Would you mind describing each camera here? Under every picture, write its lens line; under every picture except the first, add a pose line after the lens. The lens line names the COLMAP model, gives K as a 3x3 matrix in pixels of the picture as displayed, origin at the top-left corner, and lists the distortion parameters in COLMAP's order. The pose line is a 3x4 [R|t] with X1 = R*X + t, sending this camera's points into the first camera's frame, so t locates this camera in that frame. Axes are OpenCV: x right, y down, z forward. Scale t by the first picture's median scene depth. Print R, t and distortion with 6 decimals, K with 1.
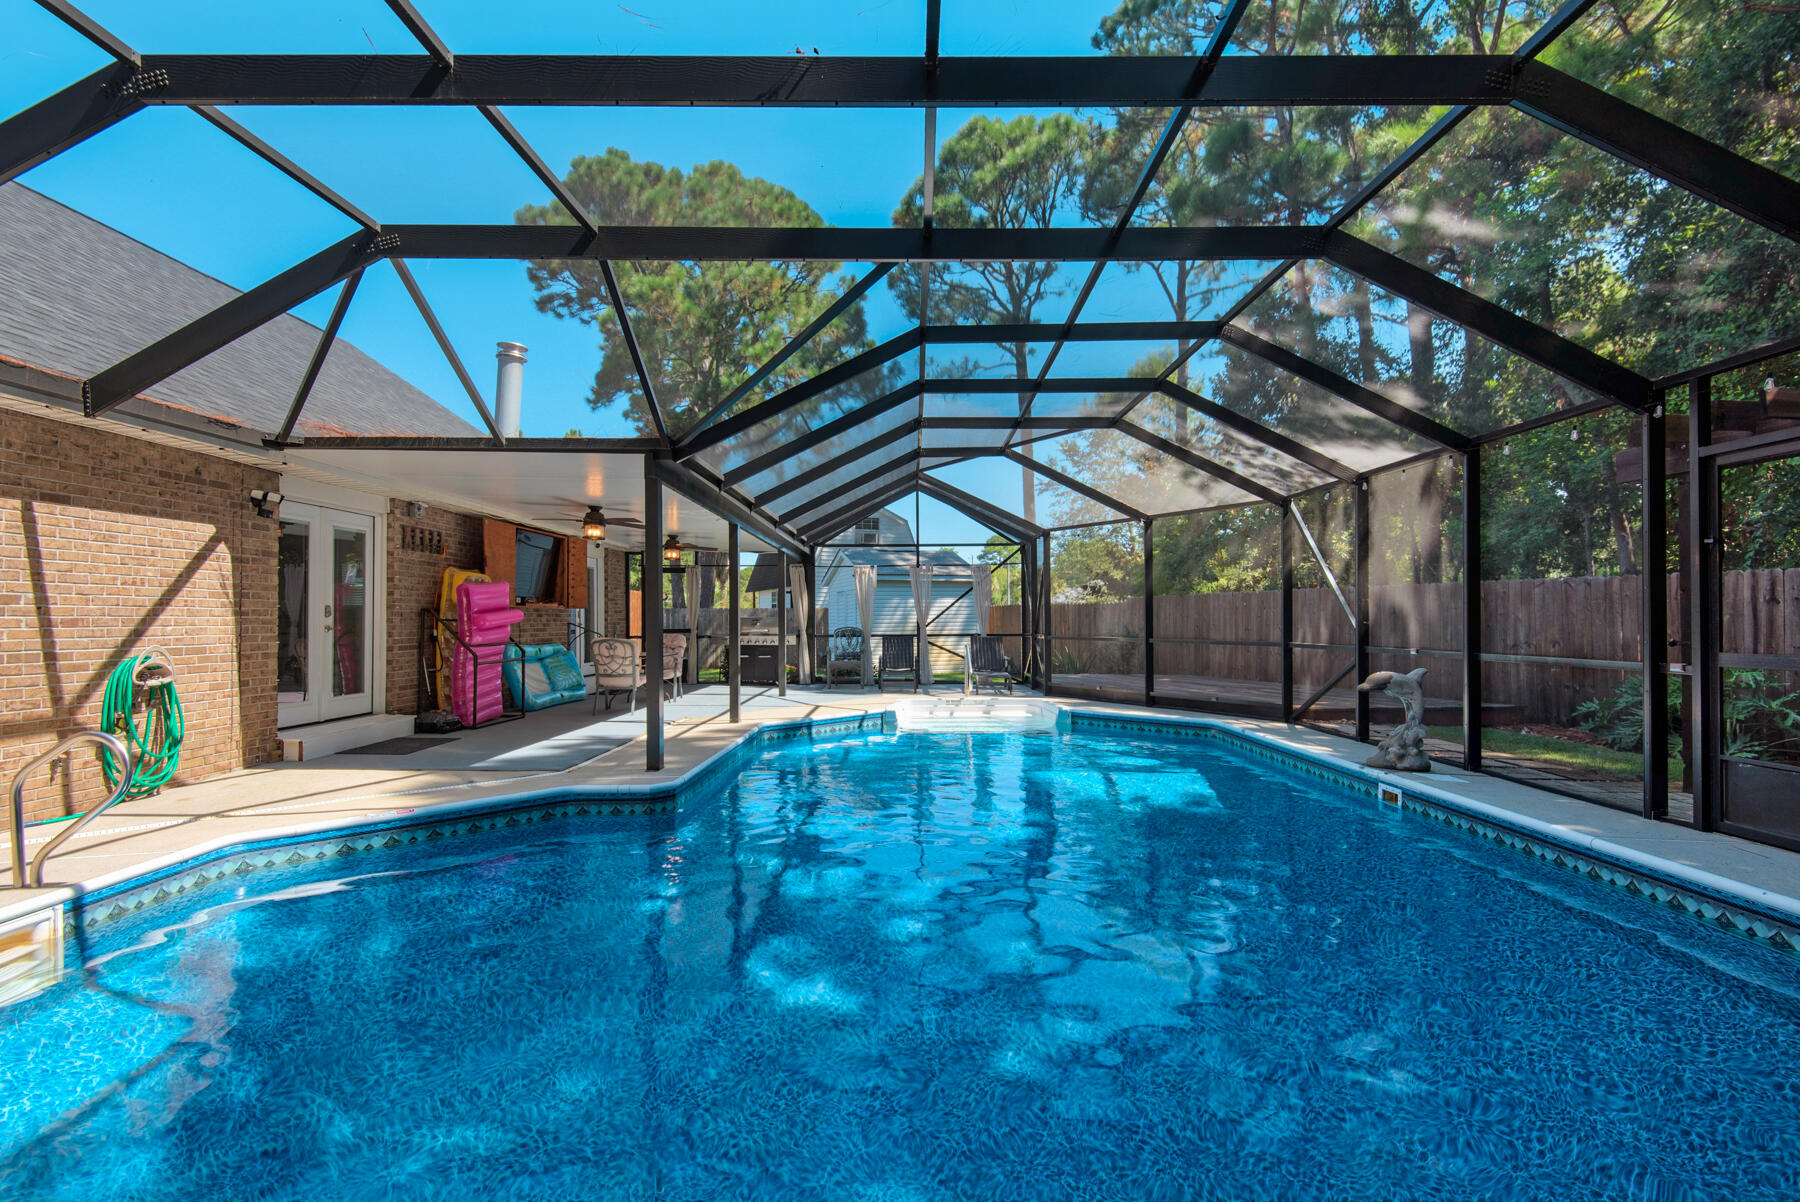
lens RADIAL K [[830.6, 0, 900.0], [0, 830.6, 601.0], [0, 0, 1]] dist [0.000125, -0.006181]
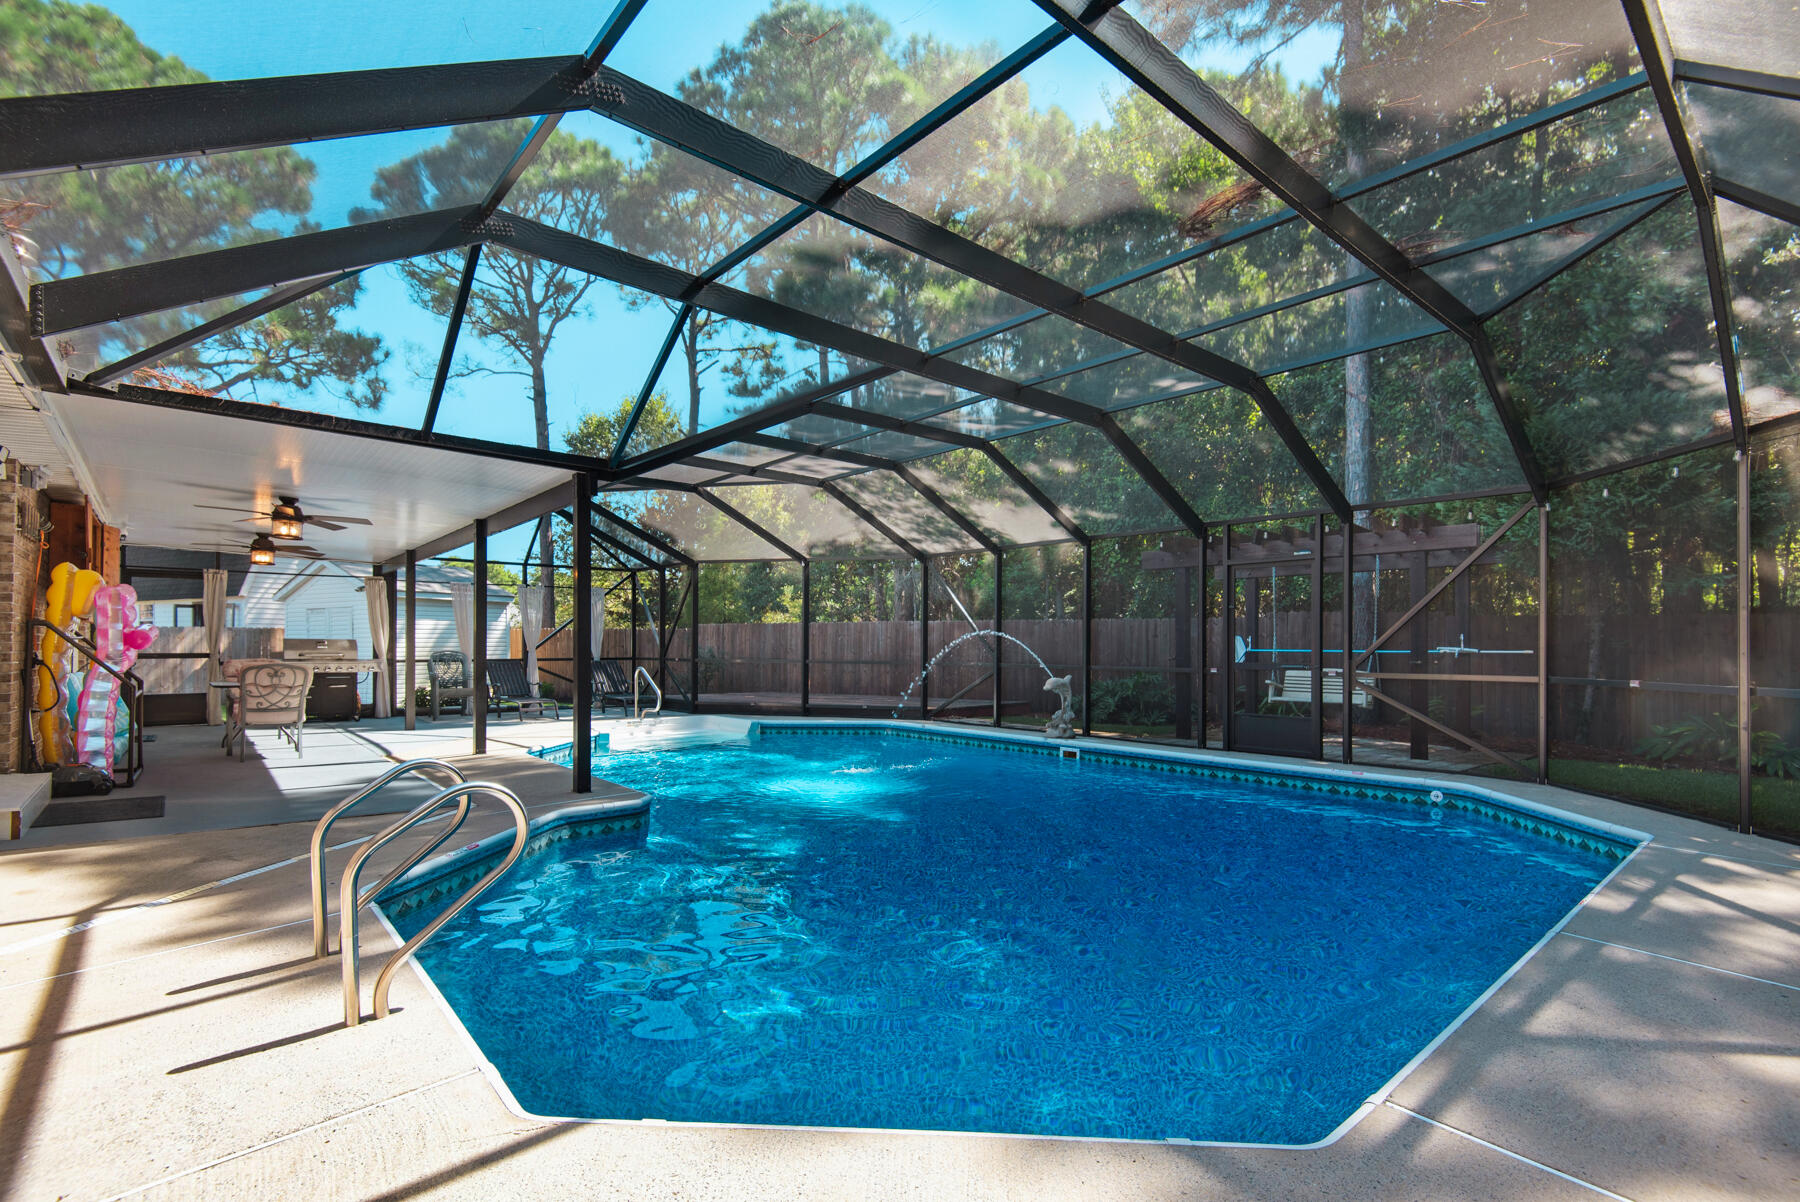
lens RADIAL K [[829.2, 0, 899.5], [0, 829.2, 636.6], [0, 0, 1]] dist [-0.000885, -0.000064]
pose [[0.754309, 0.012923, 0.656392, -0.446018], [-0.019626, 0.999803, 0.002870, 0.005410], [-0.656226, -0.015048, 0.754415, 0.003587]]
